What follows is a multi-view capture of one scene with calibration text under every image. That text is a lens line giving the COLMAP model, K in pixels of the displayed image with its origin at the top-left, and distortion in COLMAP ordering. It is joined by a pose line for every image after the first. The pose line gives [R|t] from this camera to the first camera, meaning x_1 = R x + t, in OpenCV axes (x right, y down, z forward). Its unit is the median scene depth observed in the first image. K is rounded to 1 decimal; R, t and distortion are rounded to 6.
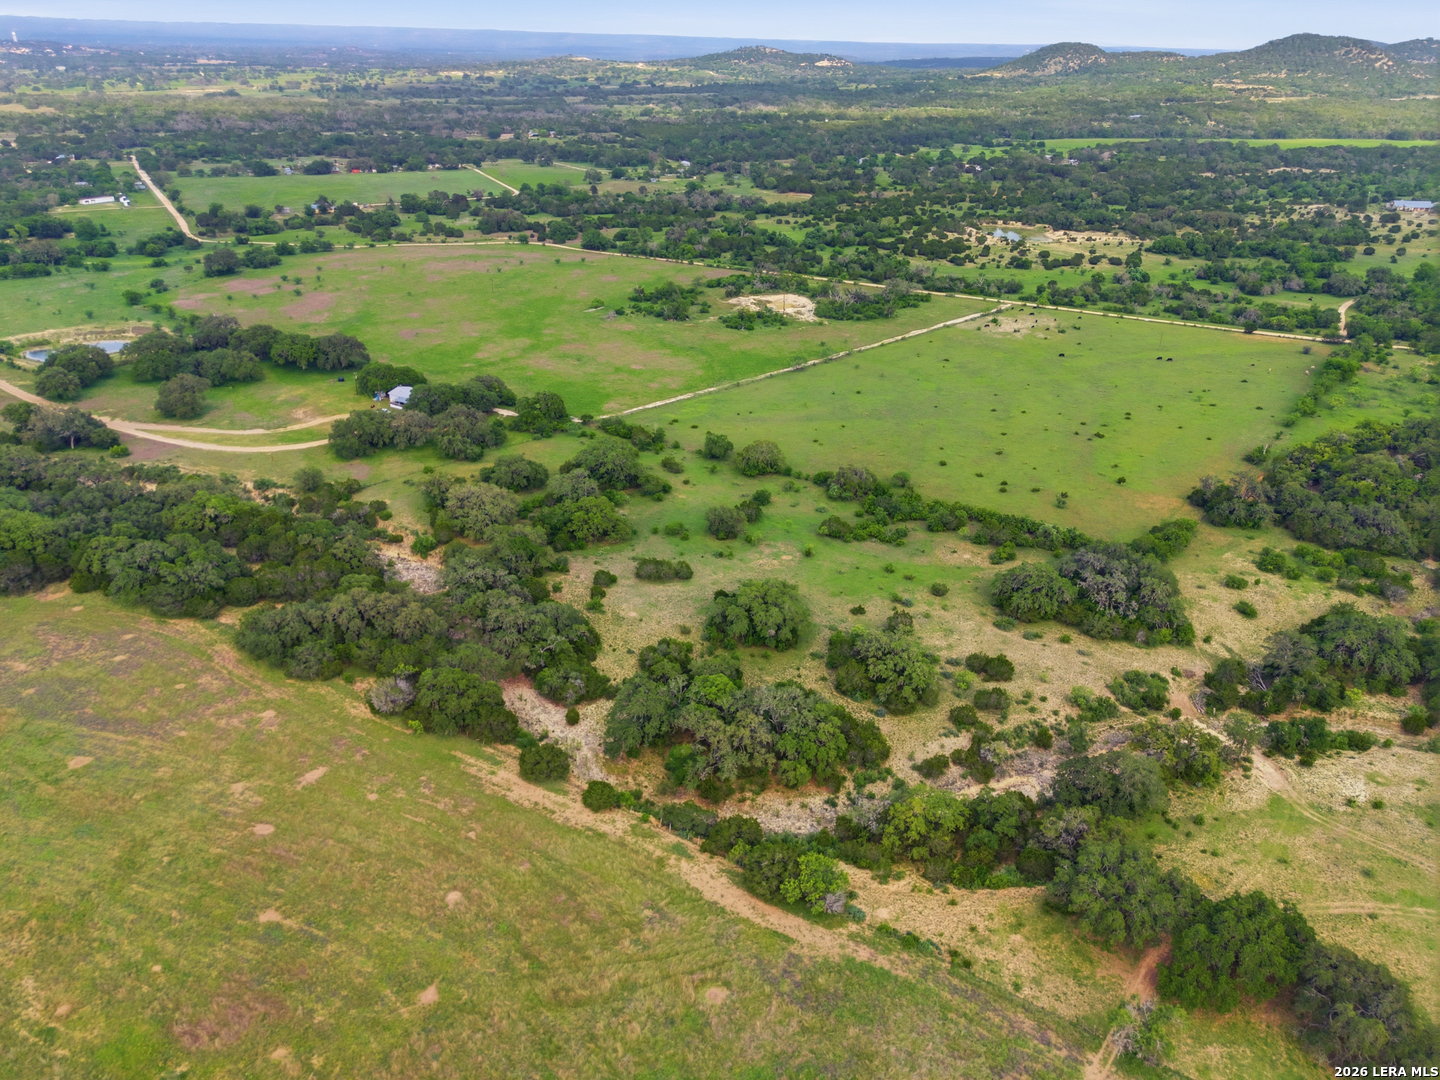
lens RADIAL K [[1057.4, 0, 716.4], [0, 1057.4, 535.8], [0, 0, 1]] dist [0.067568, -0.050916]
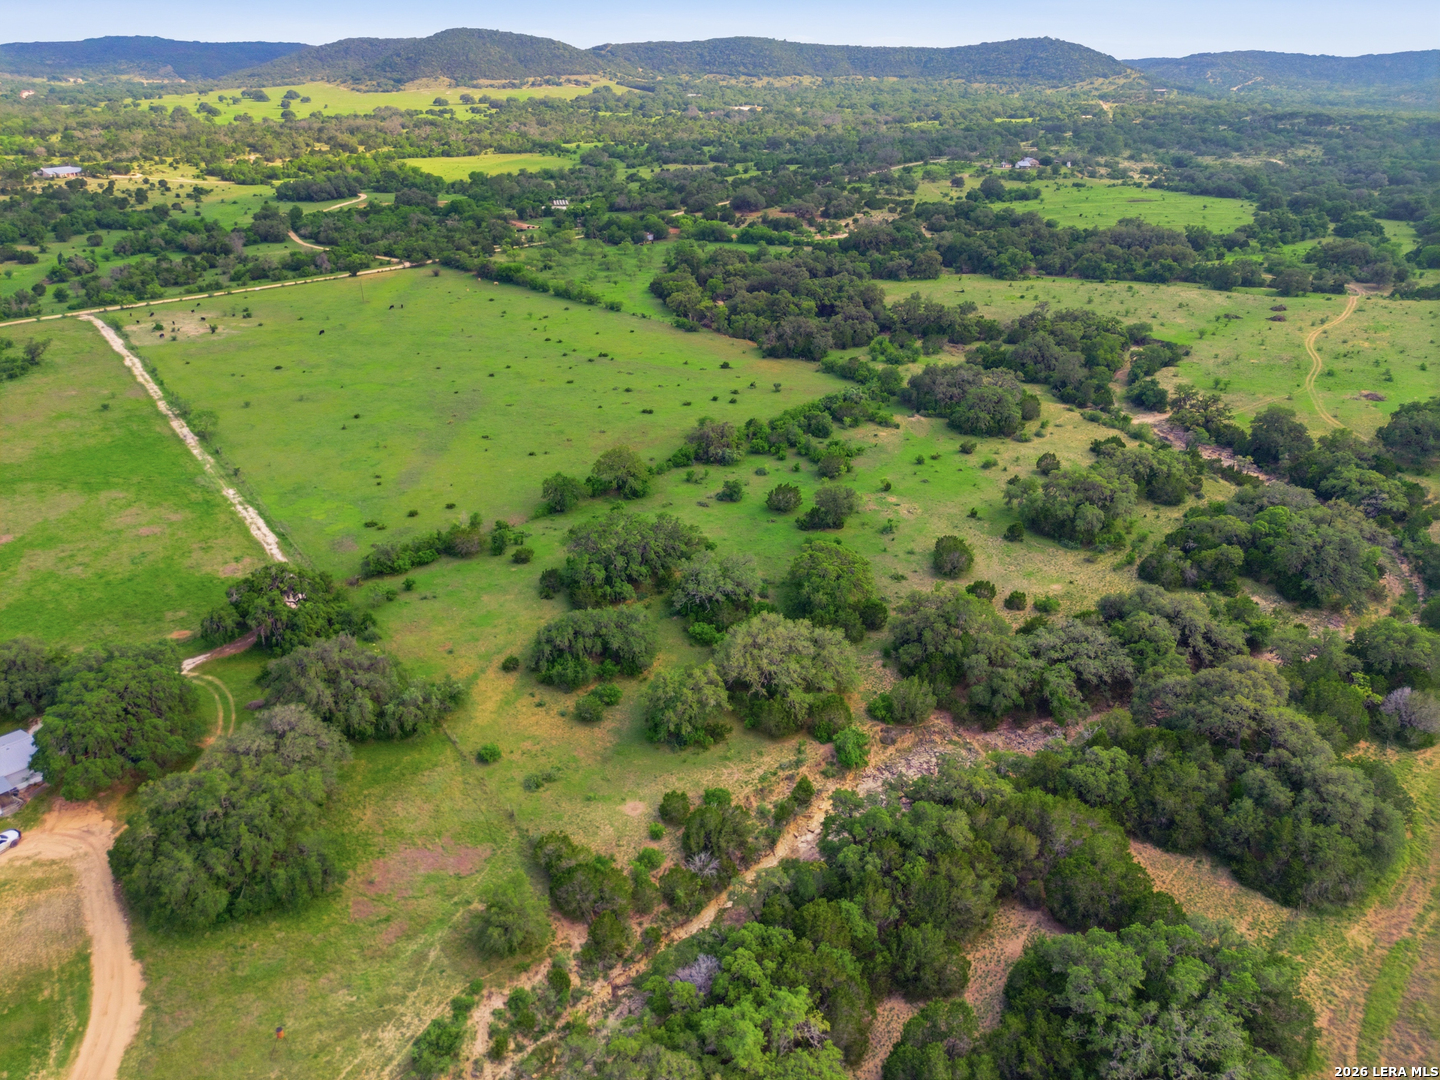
lens RADIAL K [[1057.4, 0, 716.4], [0, 1057.4, 535.8], [0, 0, 1]] dist [0.067568, -0.050916]
pose [[0.130040, -0.406754, 0.904235, -1.275915], [0.409117, 0.852736, 0.324753, -0.501754], [-0.903168, 0.327707, 0.277300, 1.537694]]
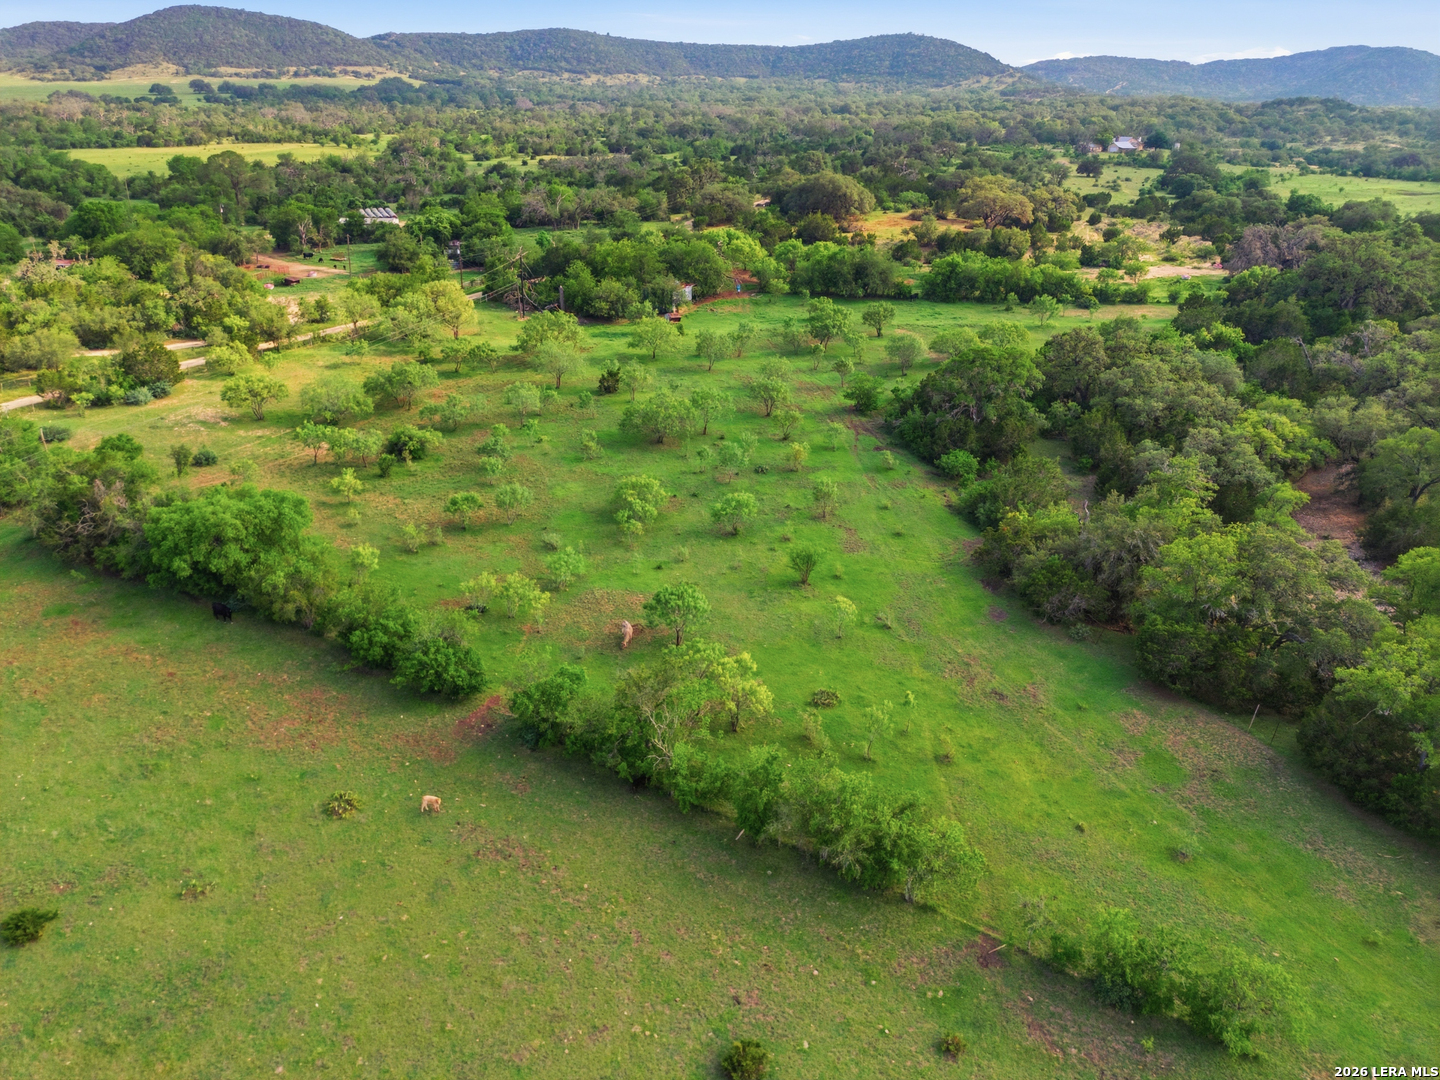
lens RADIAL K [[1057.4, 0, 716.4], [0, 1057.4, 535.8], [0, 0, 1]] dist [0.067568, -0.050916]
pose [[-0.061145, -0.388644, 0.919357, 1.004082], [0.408665, 0.830591, 0.378299, -0.504379], [-0.910634, 0.398840, 0.108039, 2.313450]]
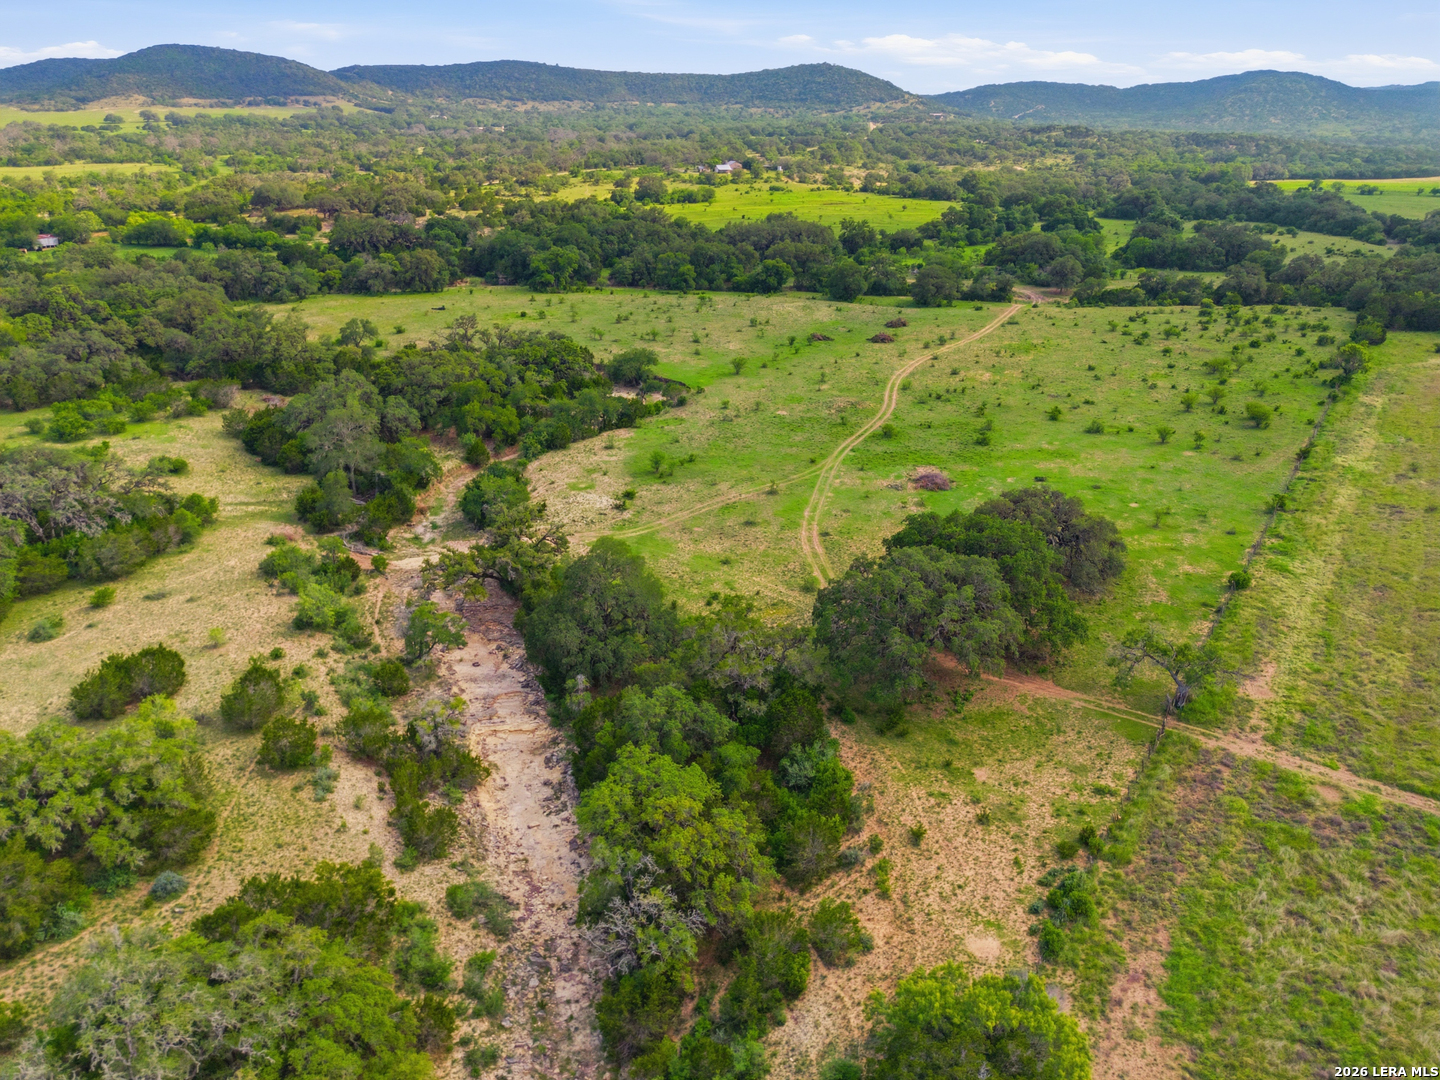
lens RADIAL K [[1057.4, 0, 716.4], [0, 1057.4, 535.8], [0, 0, 1]] dist [0.067568, -0.050916]
pose [[-0.005801, -0.375420, 0.926837, -0.172252], [0.413970, 0.842800, 0.343972, 0.030164], [-0.910272, 0.385677, 0.150524, 0.973971]]
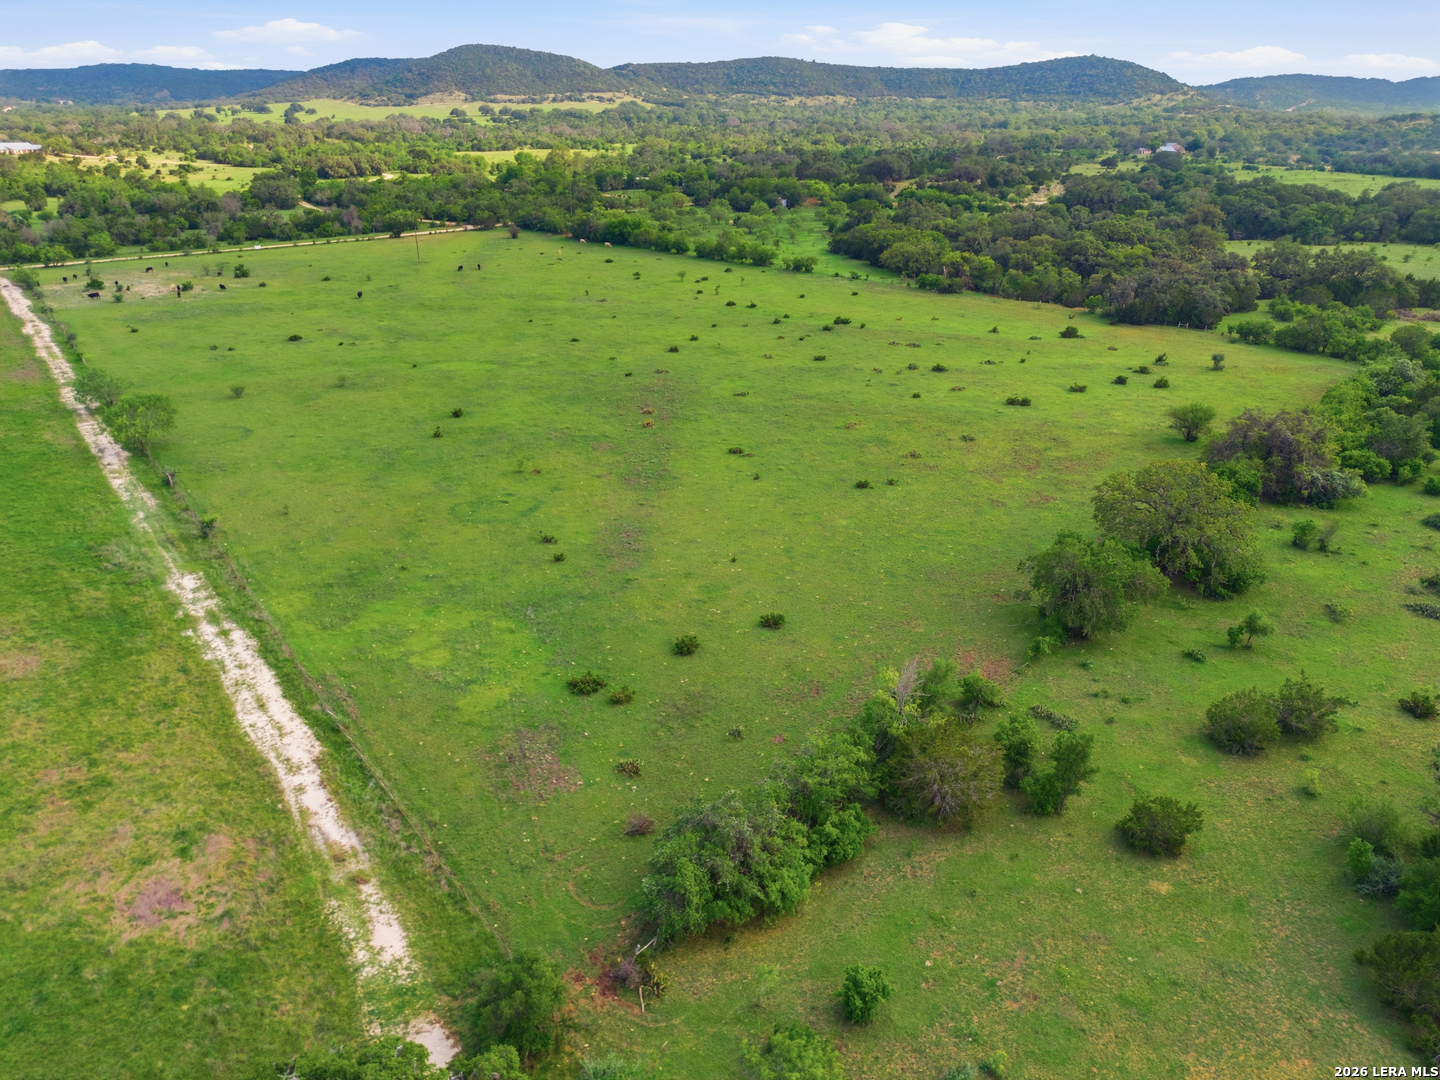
lens RADIAL K [[1057.4, 0, 716.4], [0, 1057.4, 535.8], [0, 0, 1]] dist [0.067568, -0.050916]
pose [[0.124714, -0.372043, 0.919799, -0.491735], [0.409514, 0.863693, 0.293824, -0.423230], [-0.903739, 0.340027, 0.260071, 2.115426]]
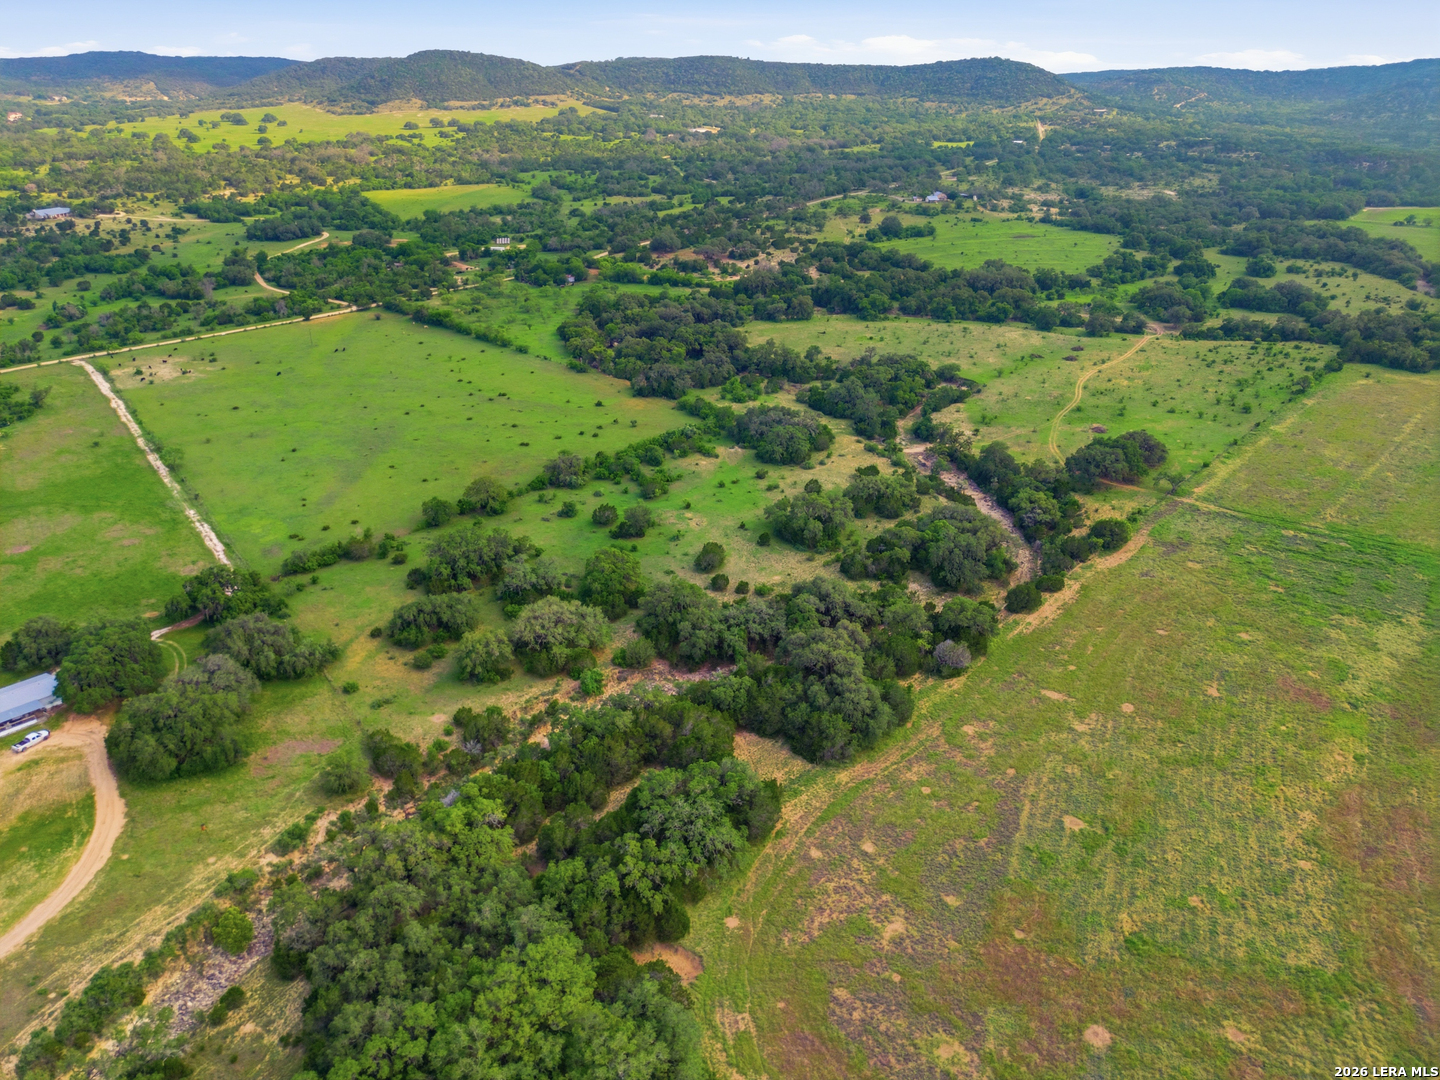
lens RADIAL K [[1057.4, 0, 716.4], [0, 1057.4, 535.8], [0, 0, 1]] dist [0.067568, -0.050916]
pose [[0.118790, -0.407861, 0.905284, -1.696181], [0.410955, 0.850178, 0.329109, -0.563750], [-0.903883, 0.332936, 0.268605, 1.140794]]
